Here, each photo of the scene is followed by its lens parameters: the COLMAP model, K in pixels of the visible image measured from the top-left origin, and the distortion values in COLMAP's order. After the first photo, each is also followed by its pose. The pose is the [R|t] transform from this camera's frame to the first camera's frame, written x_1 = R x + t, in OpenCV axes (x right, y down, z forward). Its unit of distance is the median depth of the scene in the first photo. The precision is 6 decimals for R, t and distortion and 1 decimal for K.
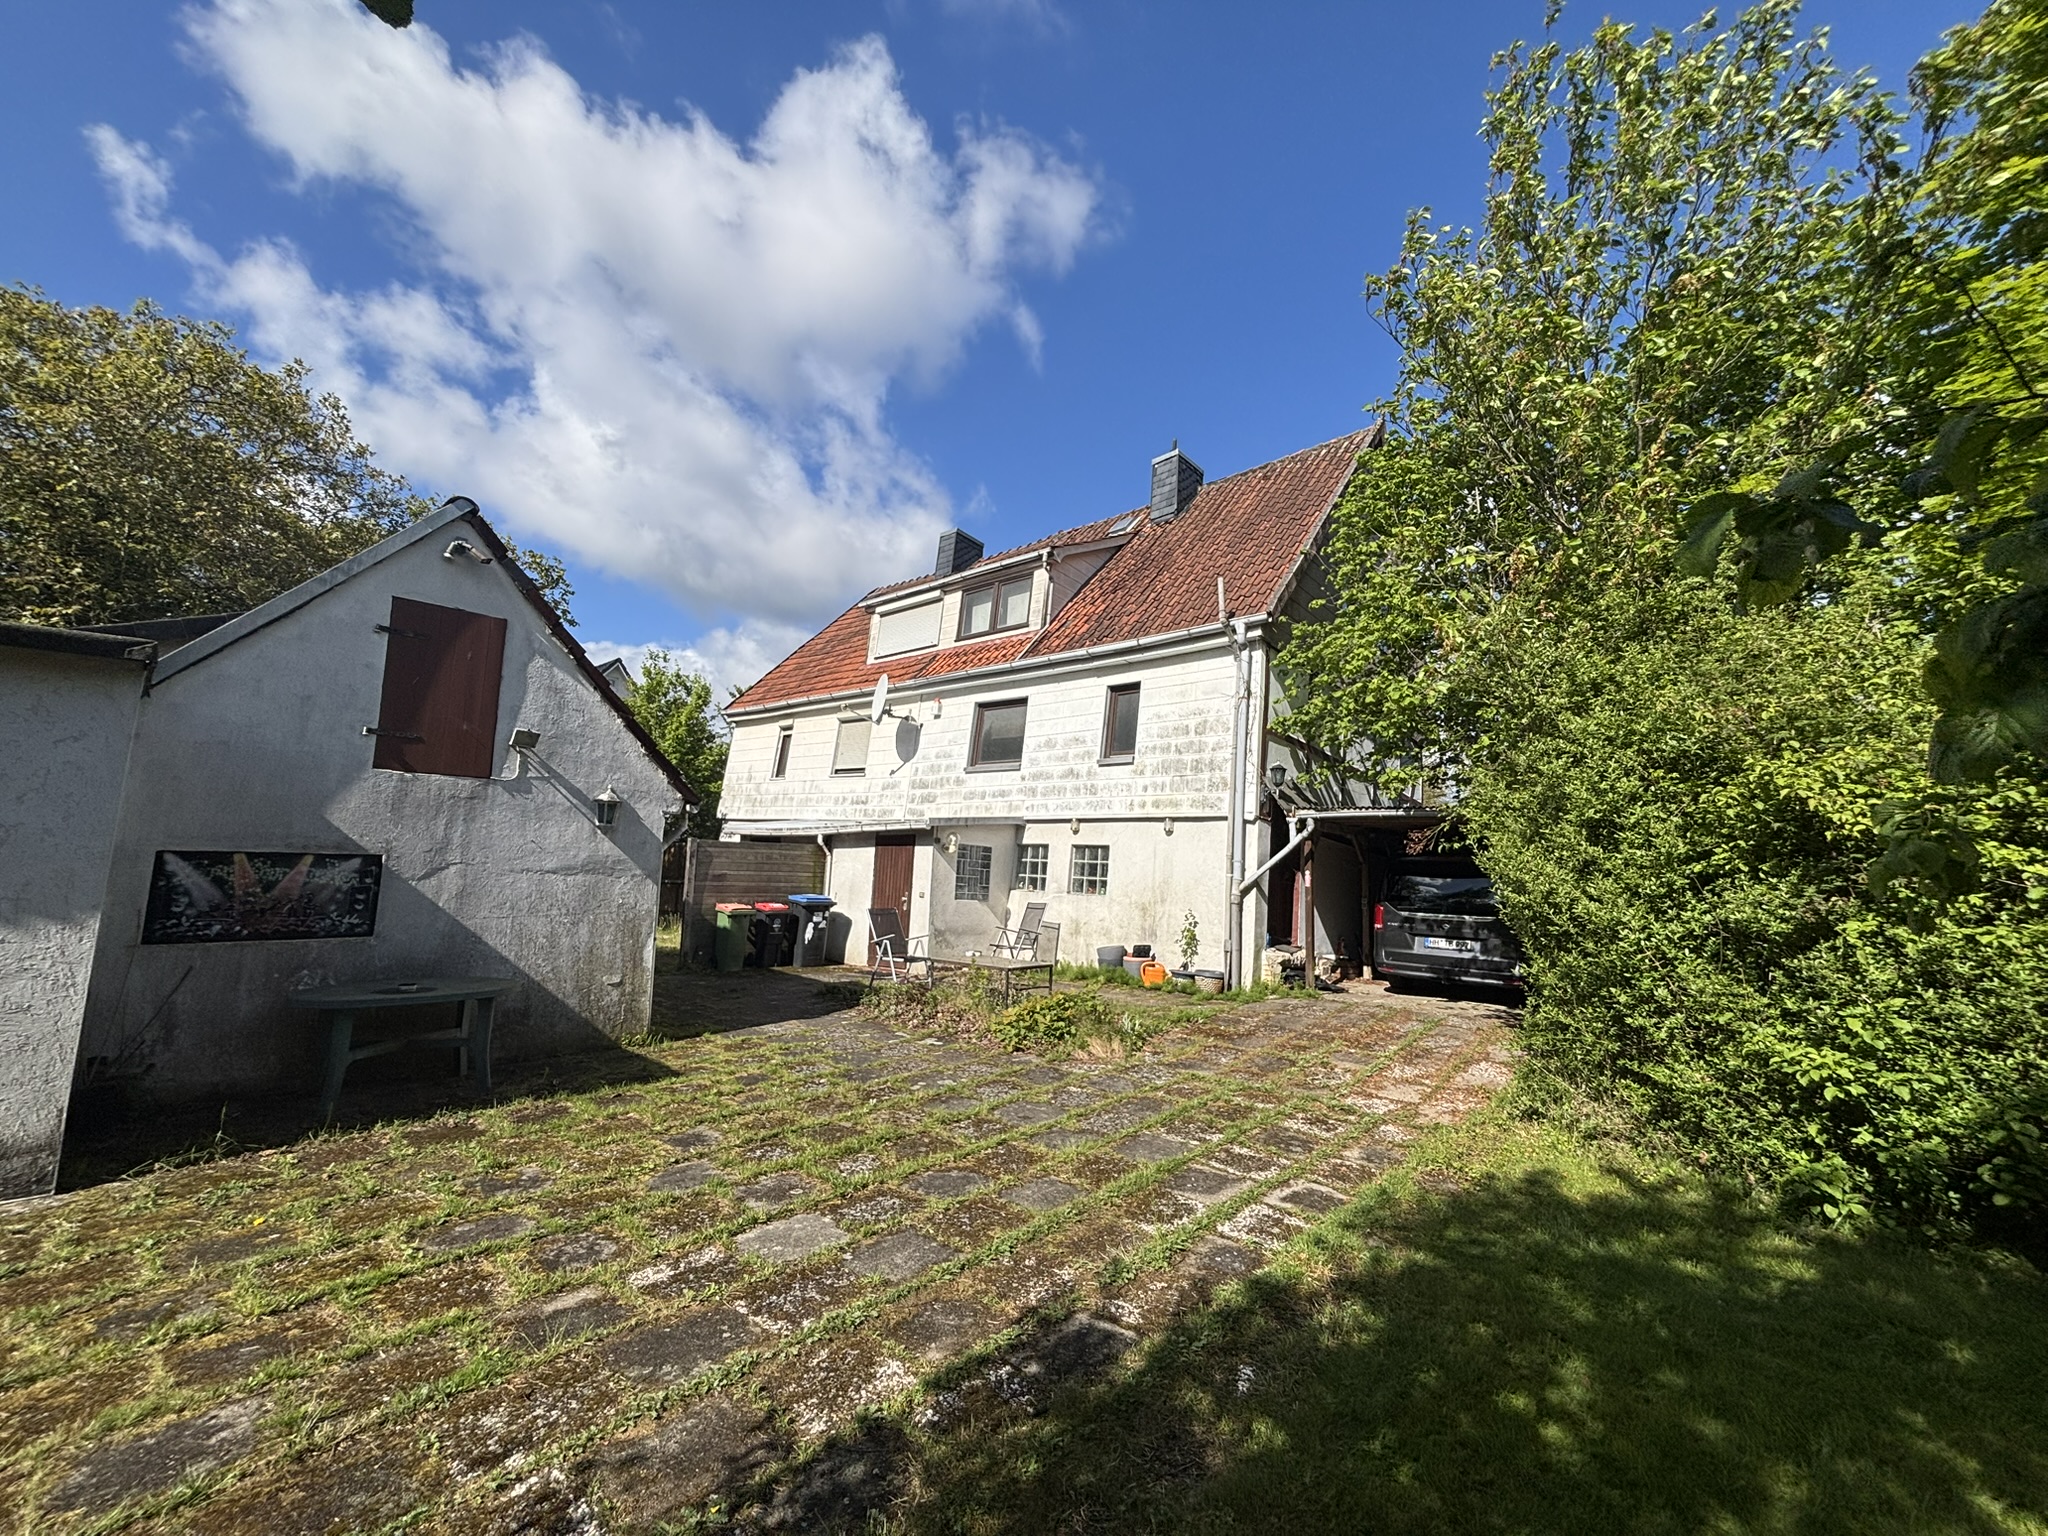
lens RADIAL K [[822.4, 0, 1030.5], [0, 822.4, 768.7], [0, 0, 1]] dist [-0.004107, -0.000430]
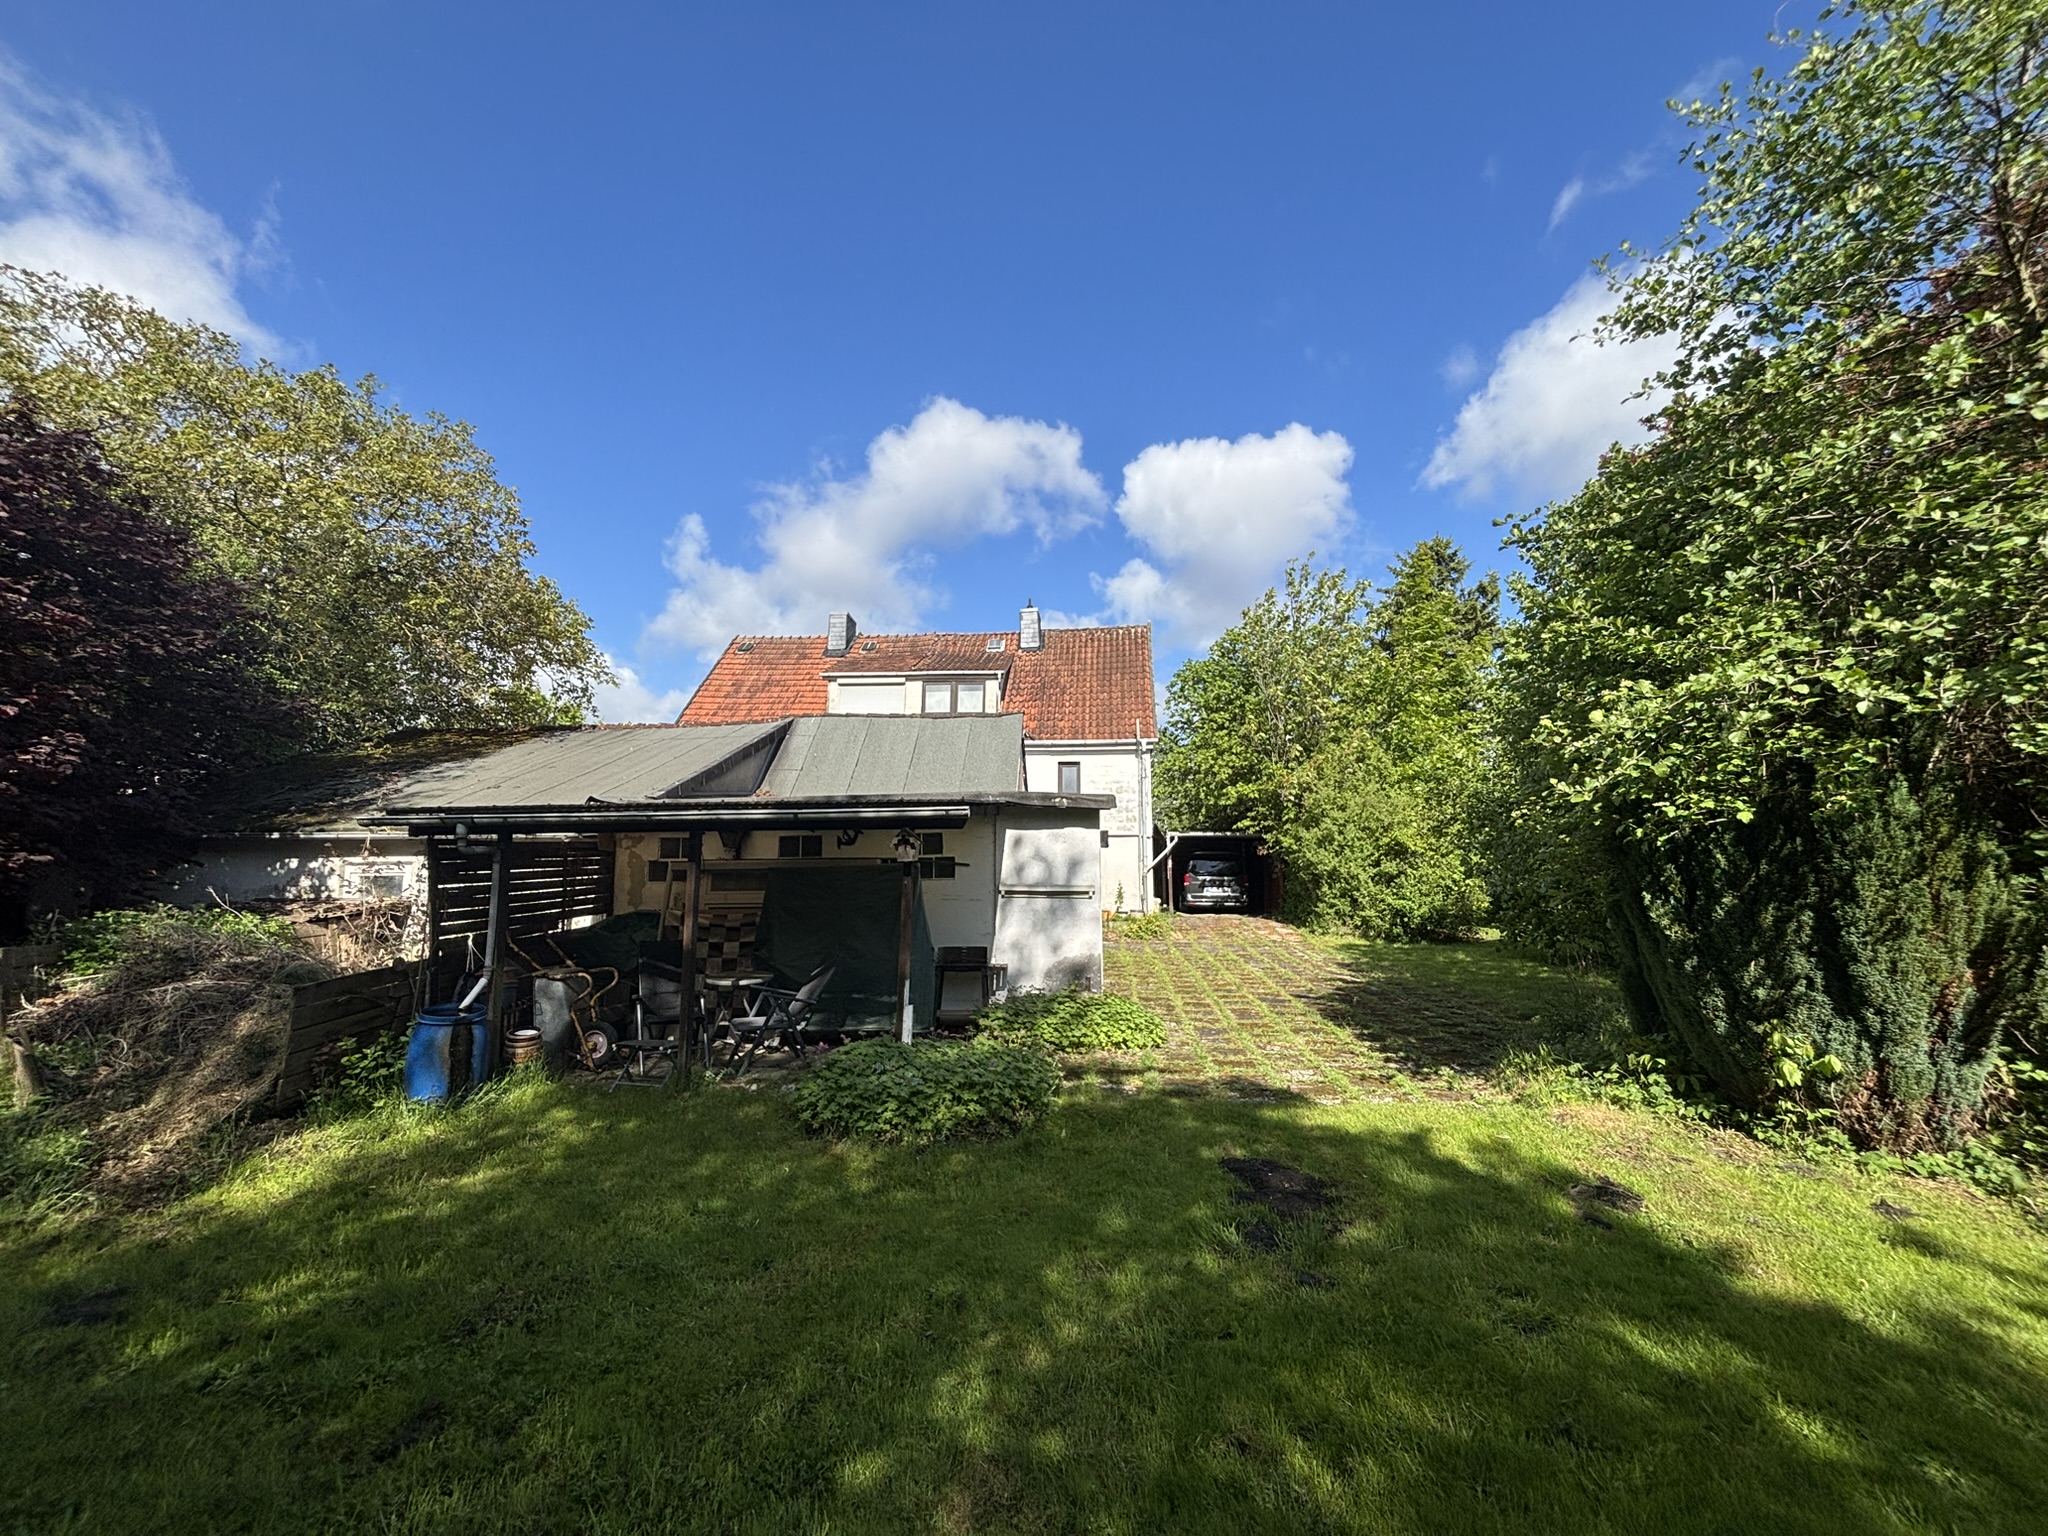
lens RADIAL K [[822.4, 0, 1018.4], [0, 822.4, 769.6], [0, 0, 1]] dist [-0.004107, -0.000430]
pose [[0.787029, 0.035276, 0.615907, -1.537774], [-0.046955, 0.998893, 0.002789, -0.118592], [-0.615127, -0.031115, 0.787814, -0.525305]]
